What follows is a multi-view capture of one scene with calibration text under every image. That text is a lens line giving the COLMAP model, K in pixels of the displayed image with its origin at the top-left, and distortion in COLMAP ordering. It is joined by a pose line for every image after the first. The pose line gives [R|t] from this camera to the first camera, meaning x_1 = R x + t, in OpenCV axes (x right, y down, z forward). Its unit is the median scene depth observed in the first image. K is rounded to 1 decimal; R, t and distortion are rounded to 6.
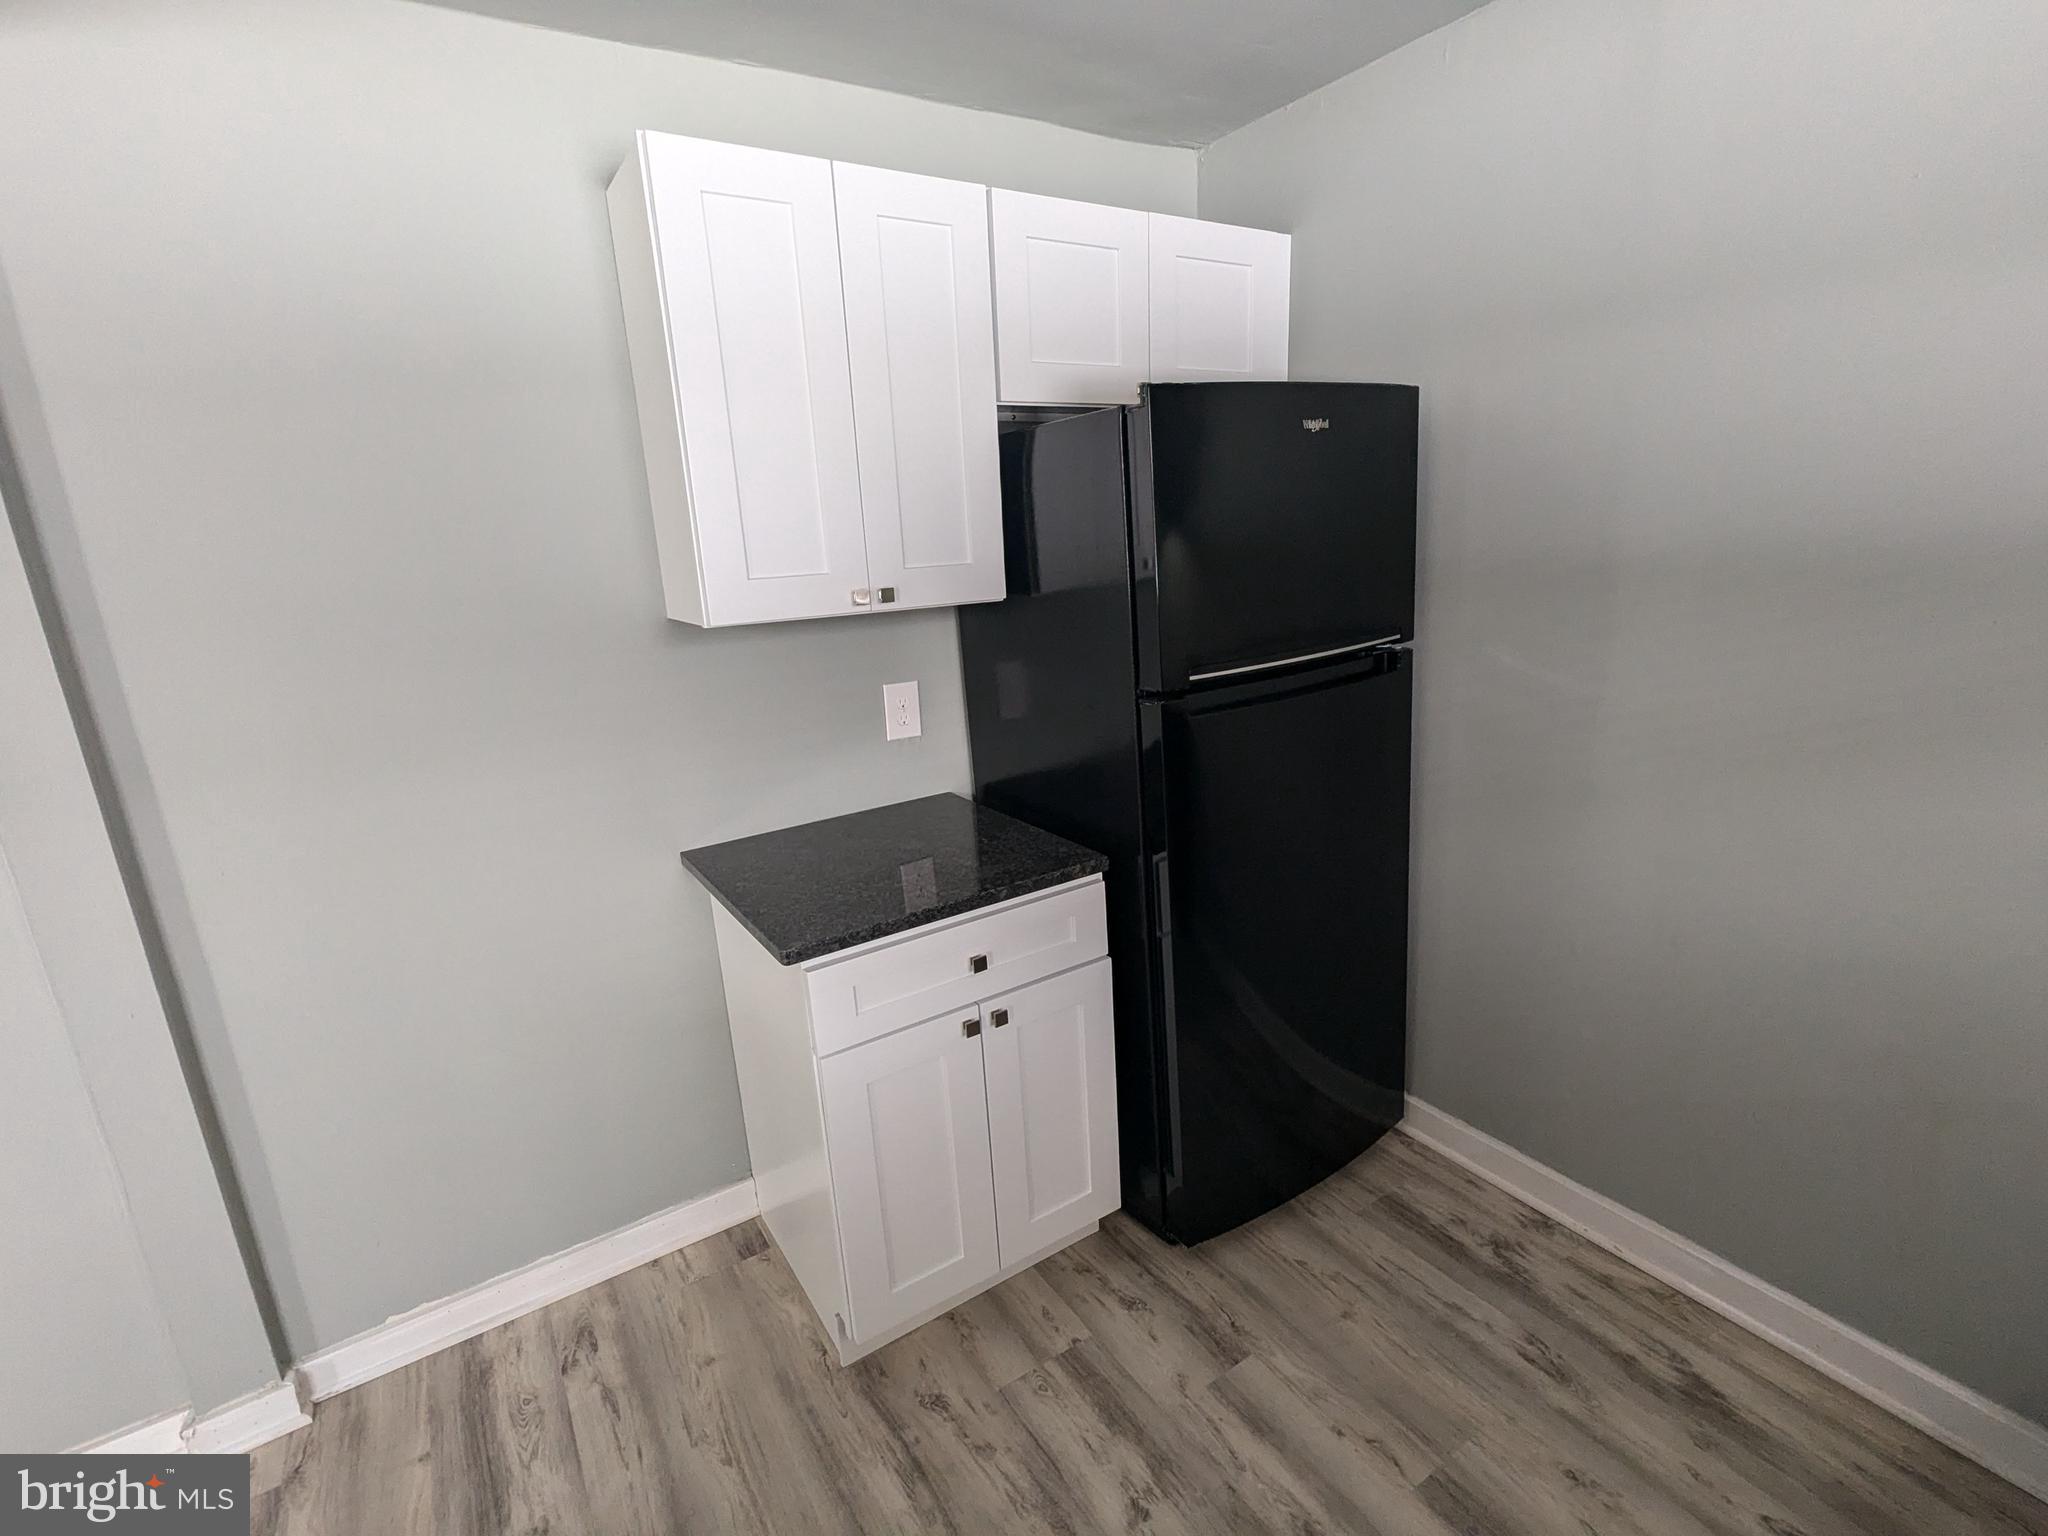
lens RADIAL K [[968.5, 0, 1023.9], [0, 968.5, 767.1], [0, 0, 1]] dist [-0.001074, 0.007068]
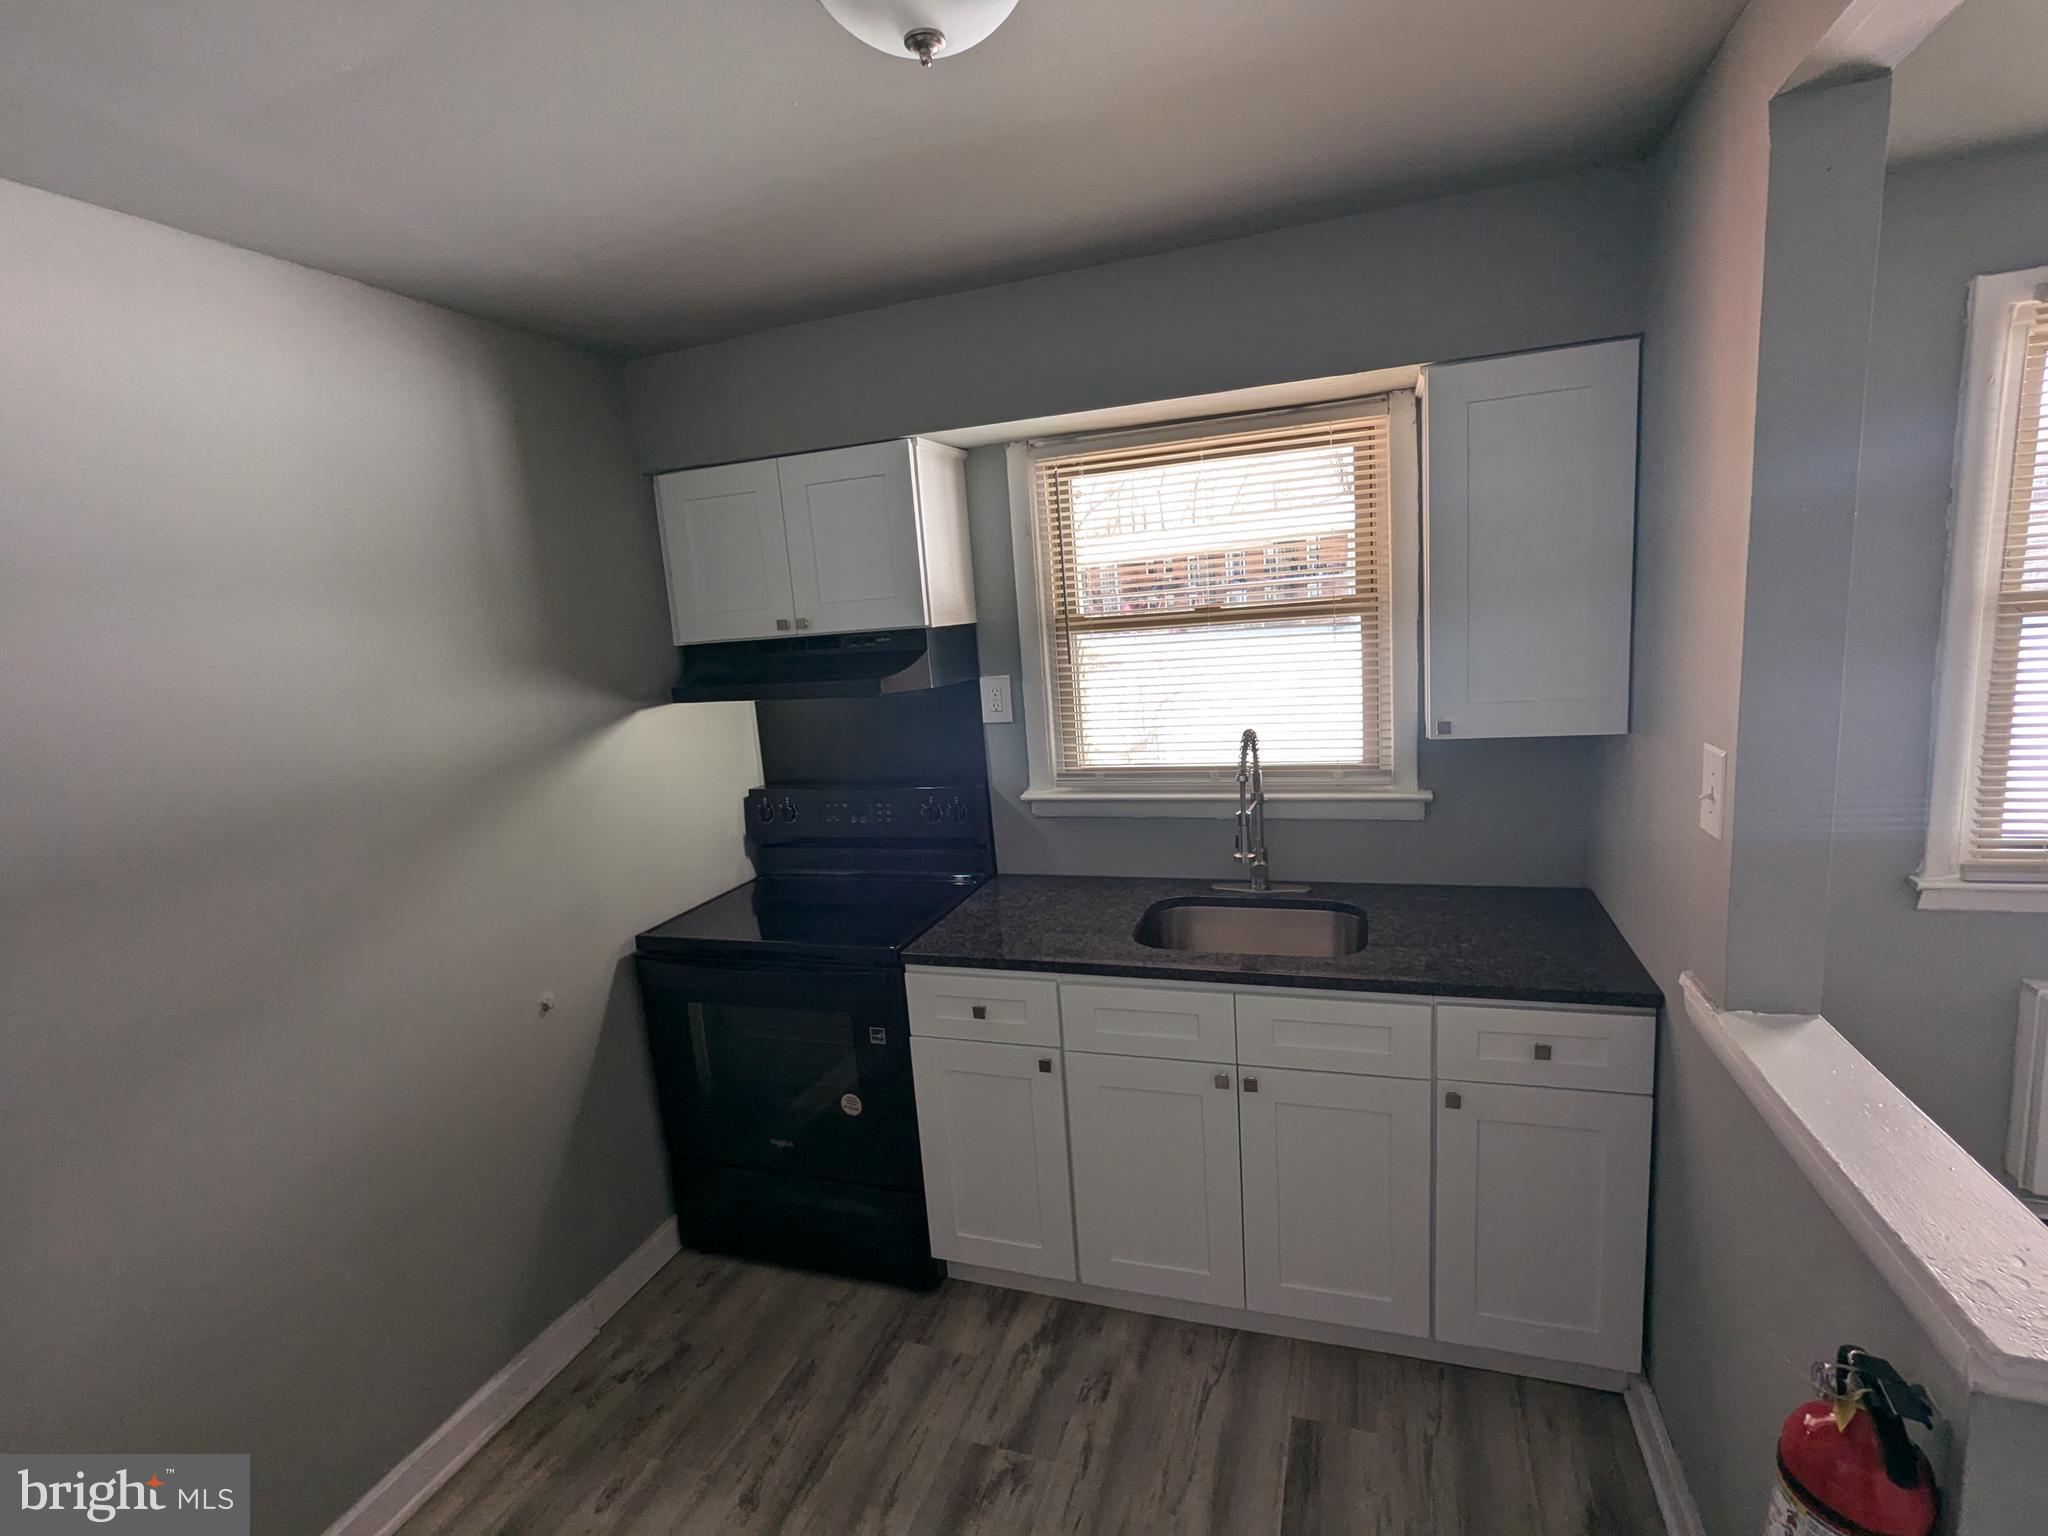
lens RADIAL K [[968.5, 0, 1026.6], [0, 968.5, 768.3], [0, 0, 1]] dist [-0.001074, 0.007068]
pose [[-0.609060, -0.025713, 0.792707, -0.480420], [0.301181, 0.917109, 0.261155, -0.245413], [-0.733713, 0.397807, -0.550830, 0.741341]]
